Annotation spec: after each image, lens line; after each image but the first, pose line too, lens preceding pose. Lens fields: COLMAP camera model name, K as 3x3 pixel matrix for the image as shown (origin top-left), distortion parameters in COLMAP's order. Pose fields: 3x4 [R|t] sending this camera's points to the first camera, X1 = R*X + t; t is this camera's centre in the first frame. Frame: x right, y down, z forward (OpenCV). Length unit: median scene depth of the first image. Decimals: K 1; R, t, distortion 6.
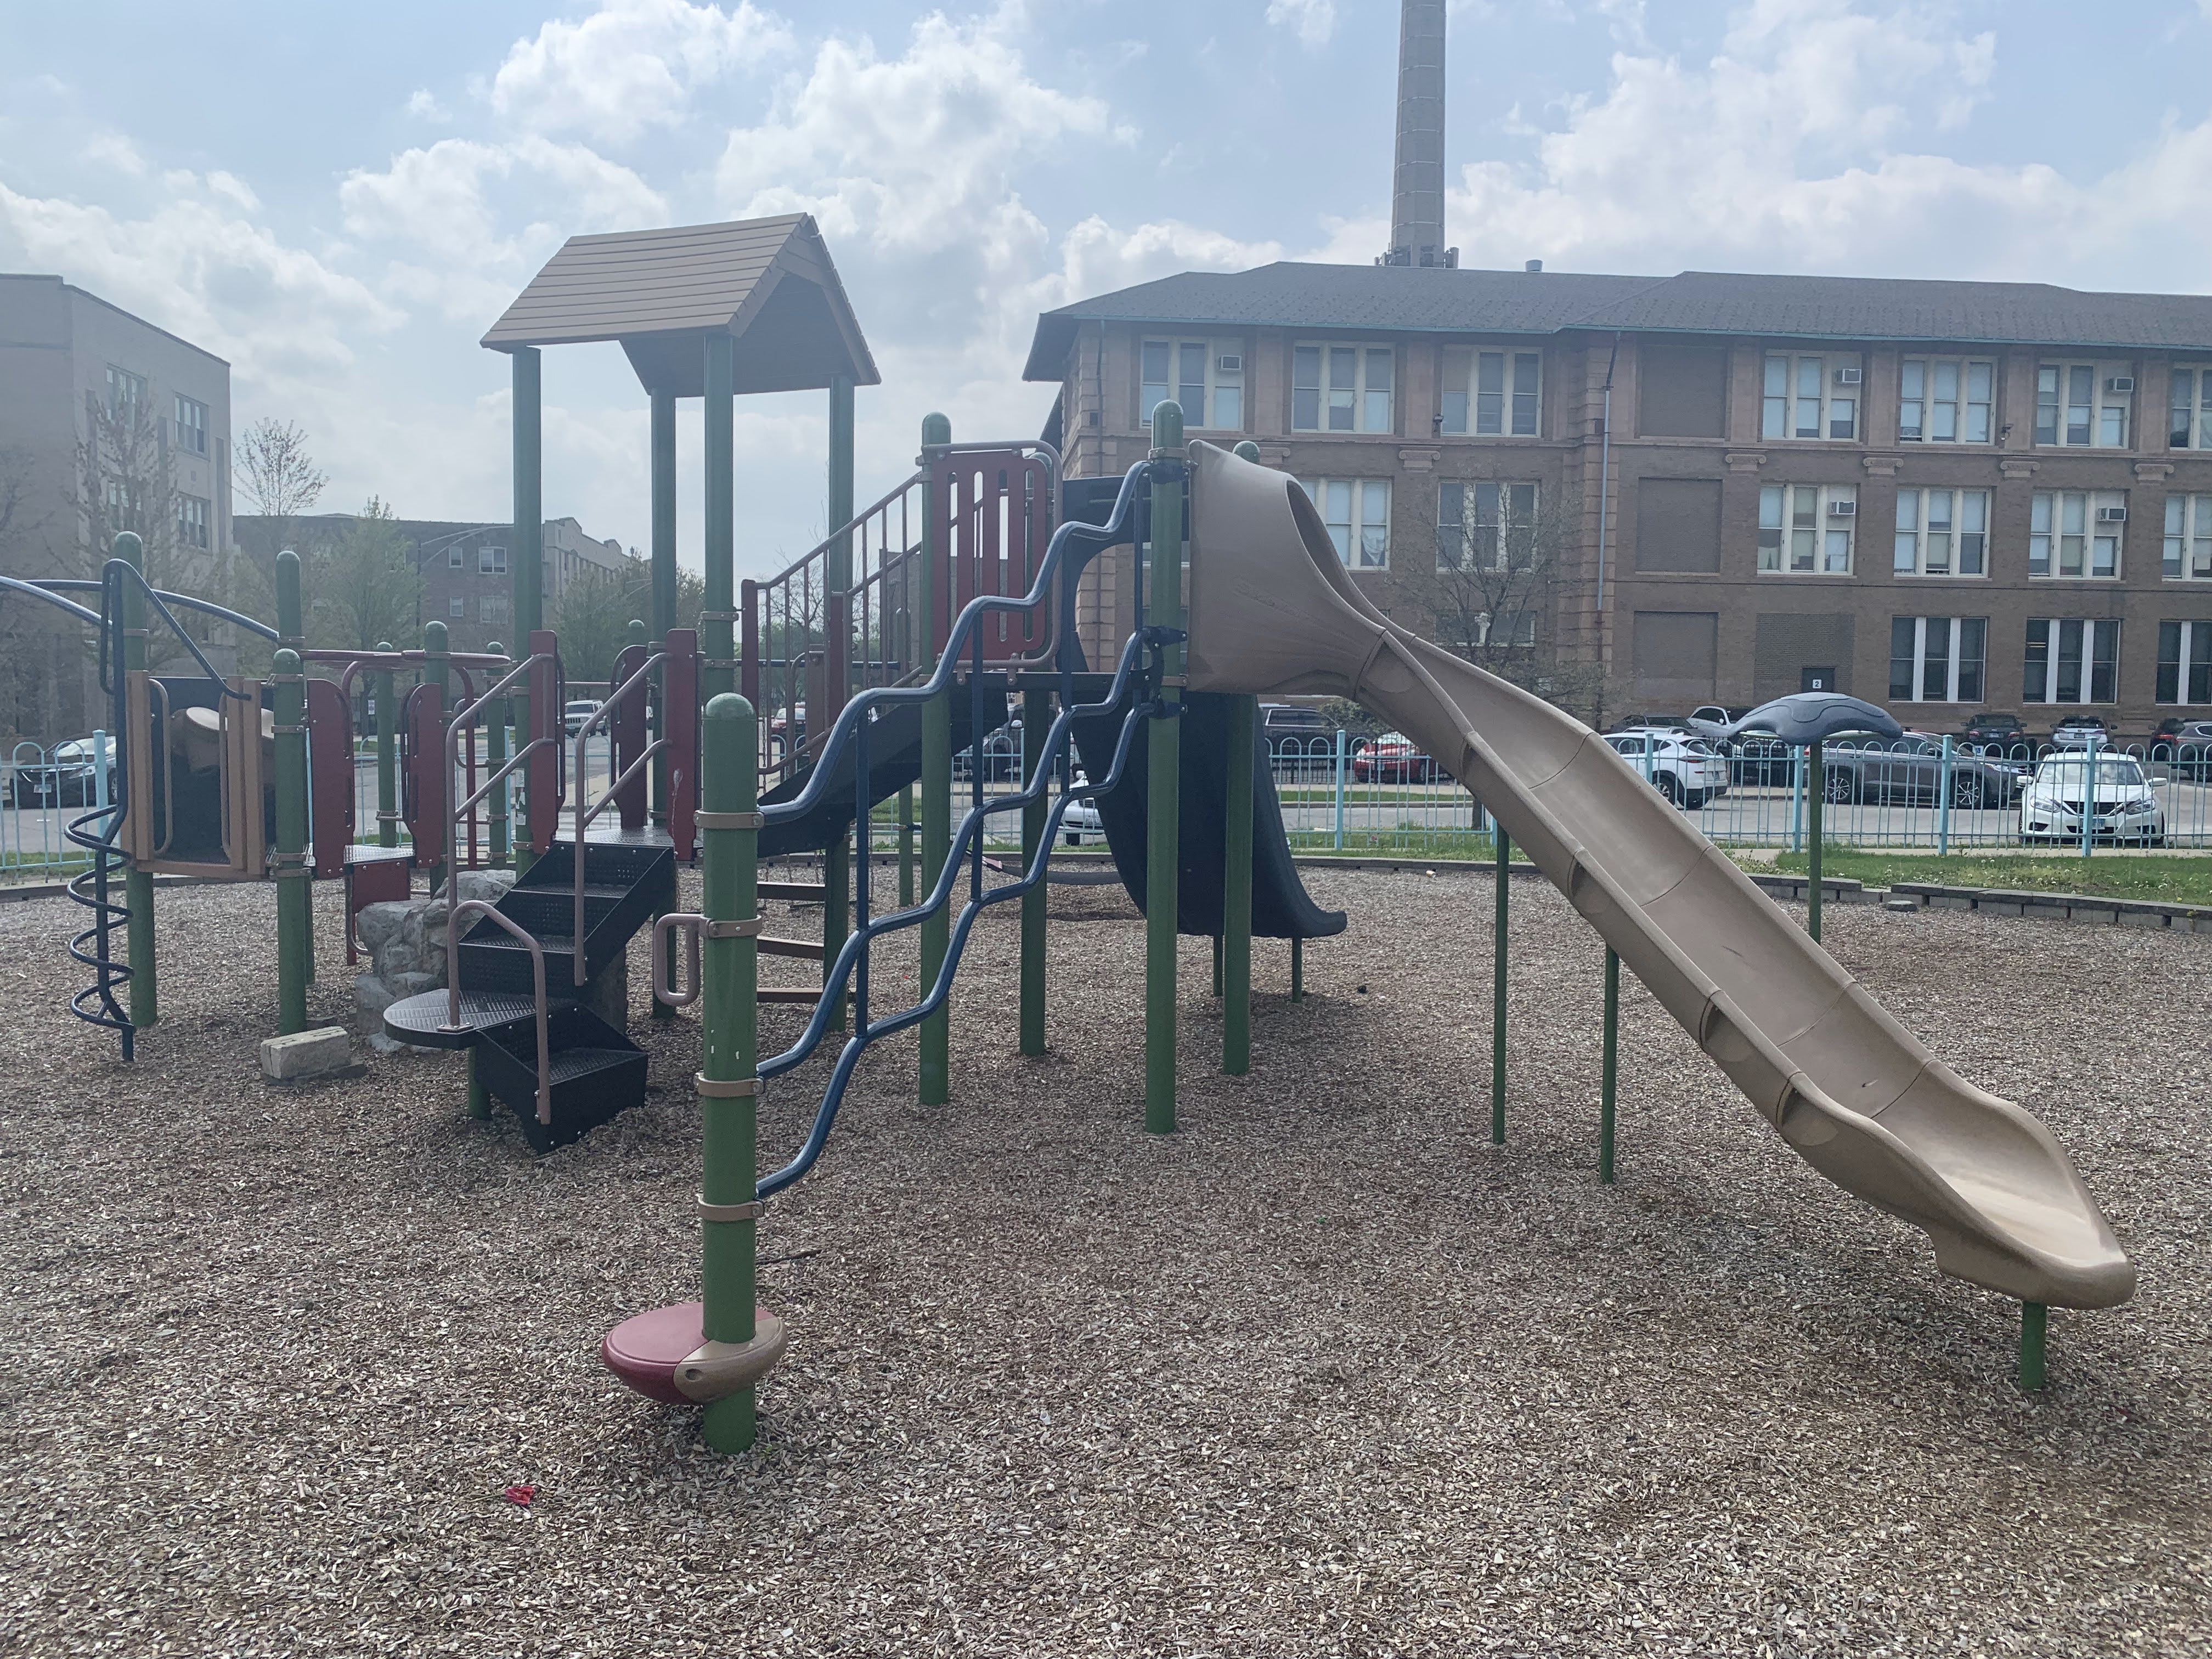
lens RADIAL K [[1706.7, 0, 1106.0], [0, 1706.7, 829.5], [0, 0, 1]] dist [-0.001369, -0.015498]
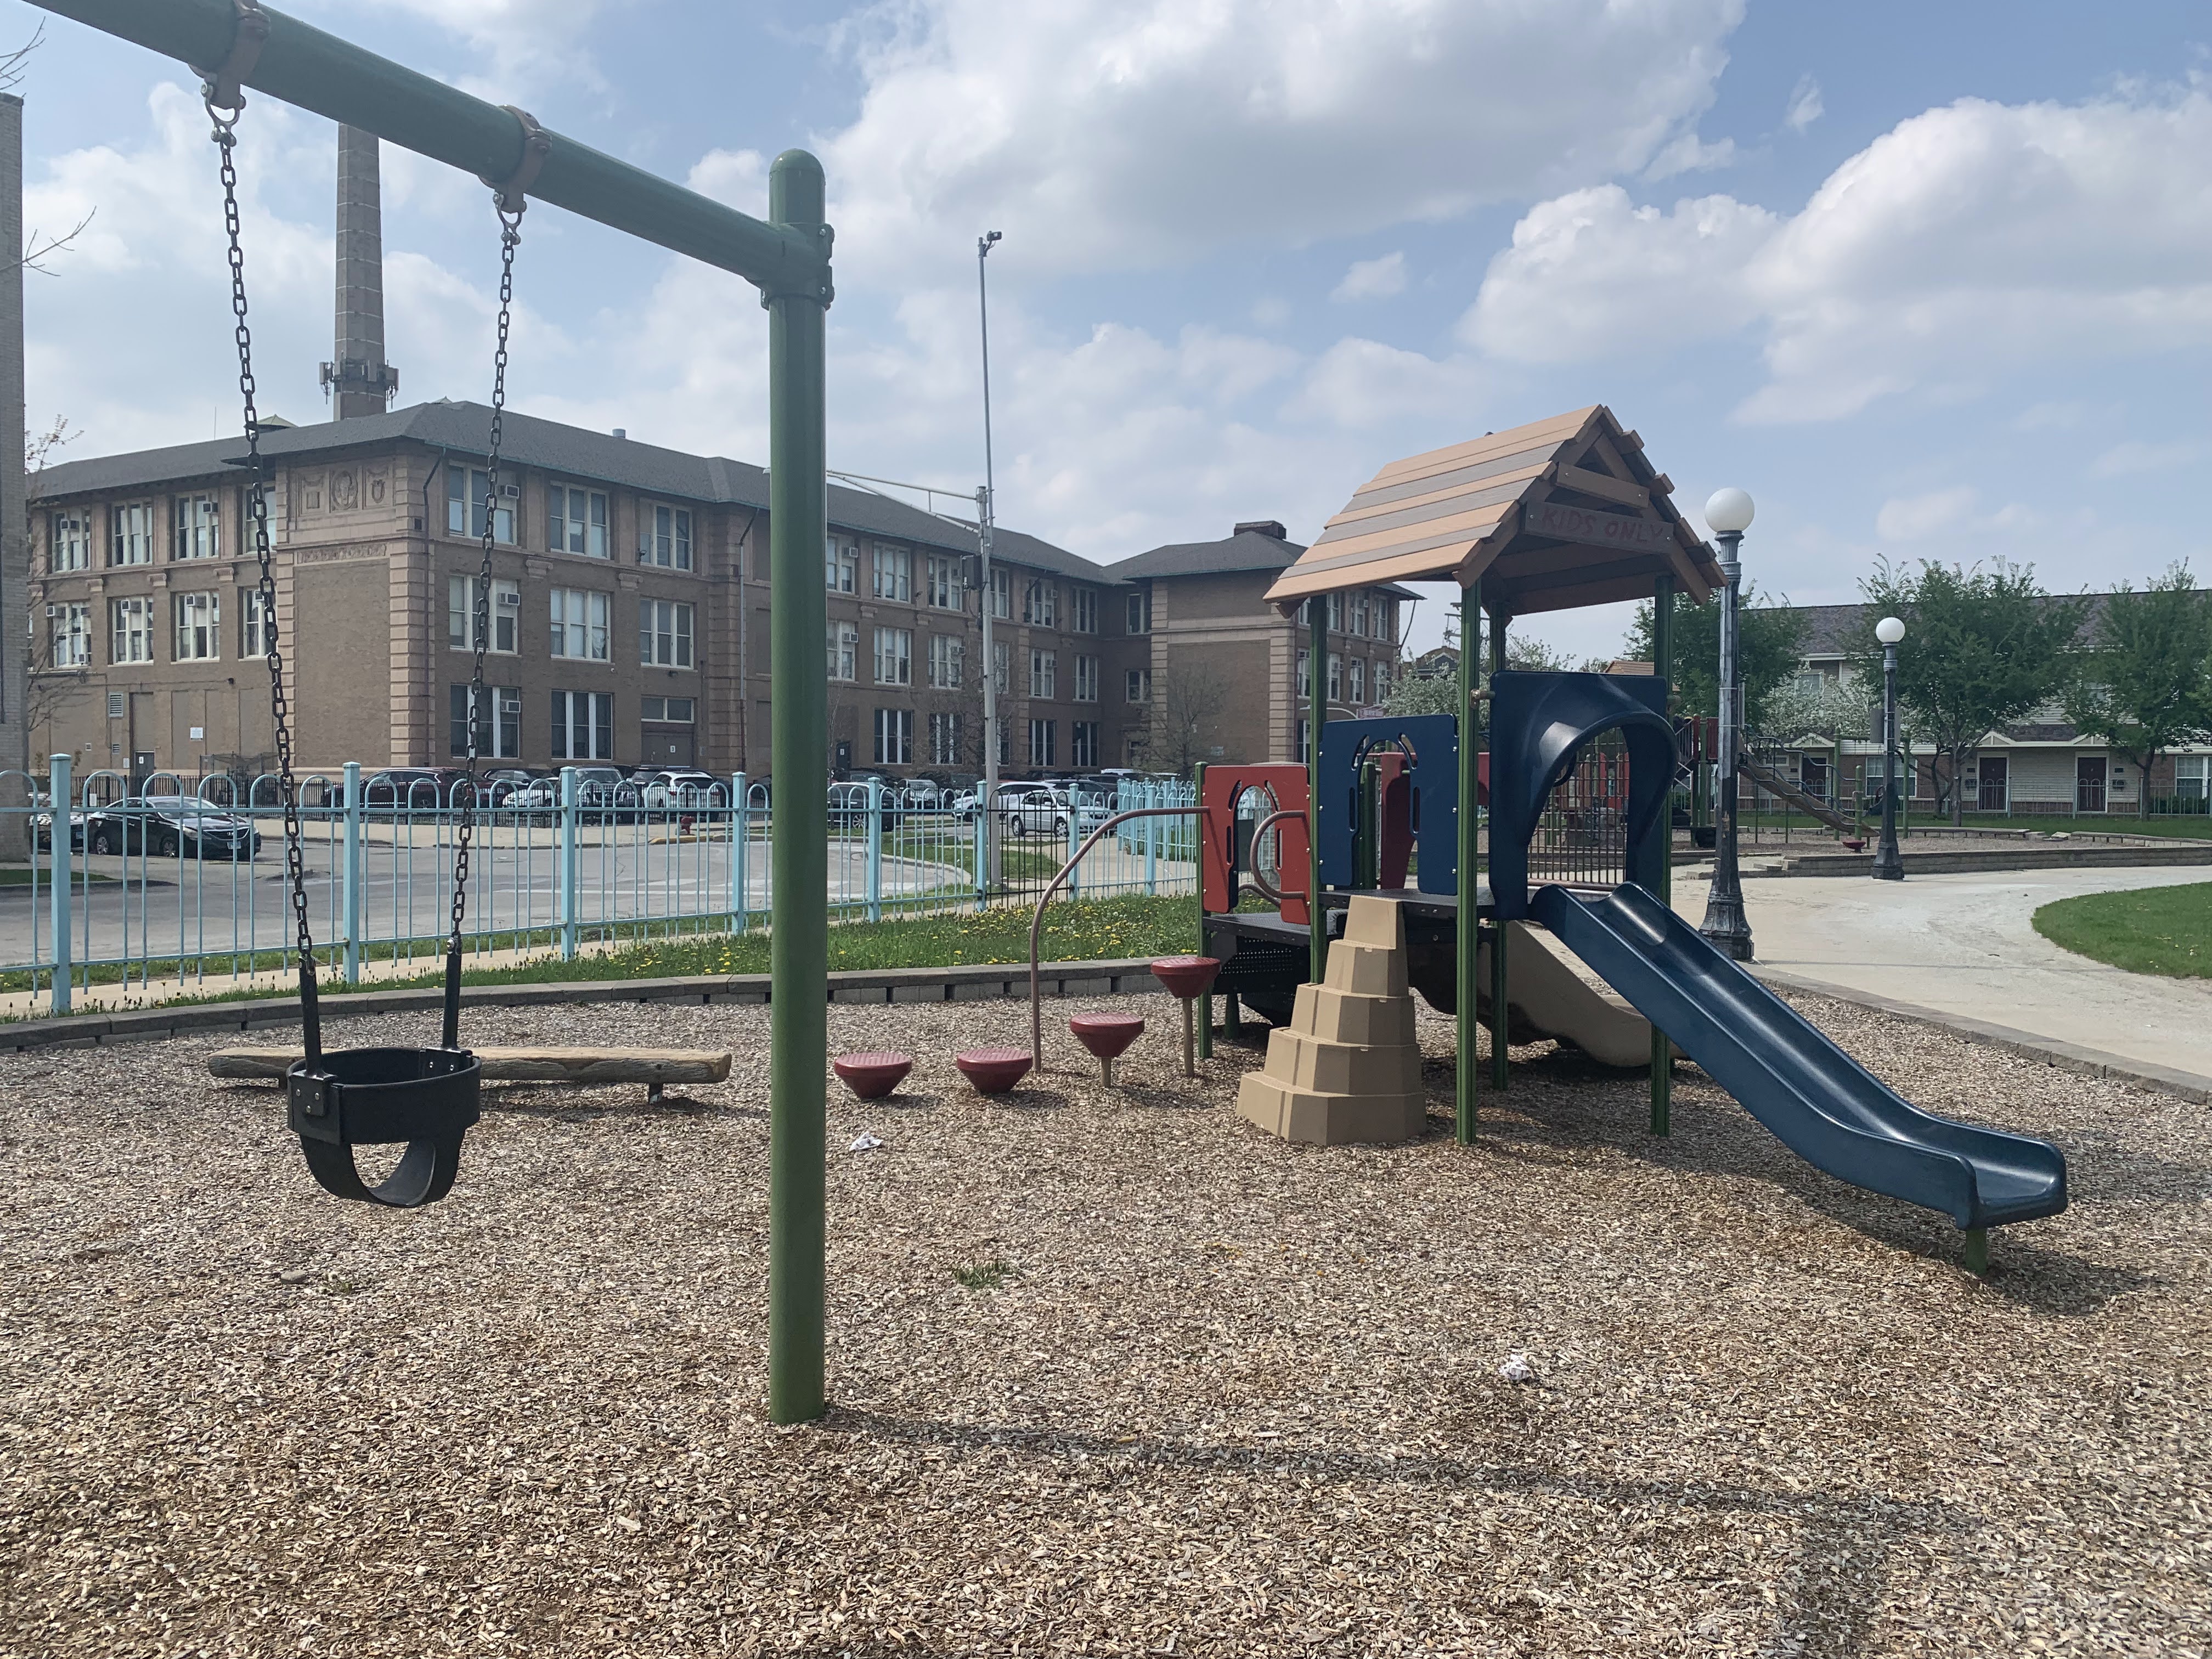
lens RADIAL K [[1706.7, 0, 1106.0], [0, 1706.7, 829.5], [0, 0, 1]] dist [-0.001369, -0.015498]
pose [[0.559935, -0.032829, 0.827886, -0.710958], [0.056993, 0.998374, 0.001043, -0.004426], [-0.826574, 0.046599, 0.560896, -0.042050]]
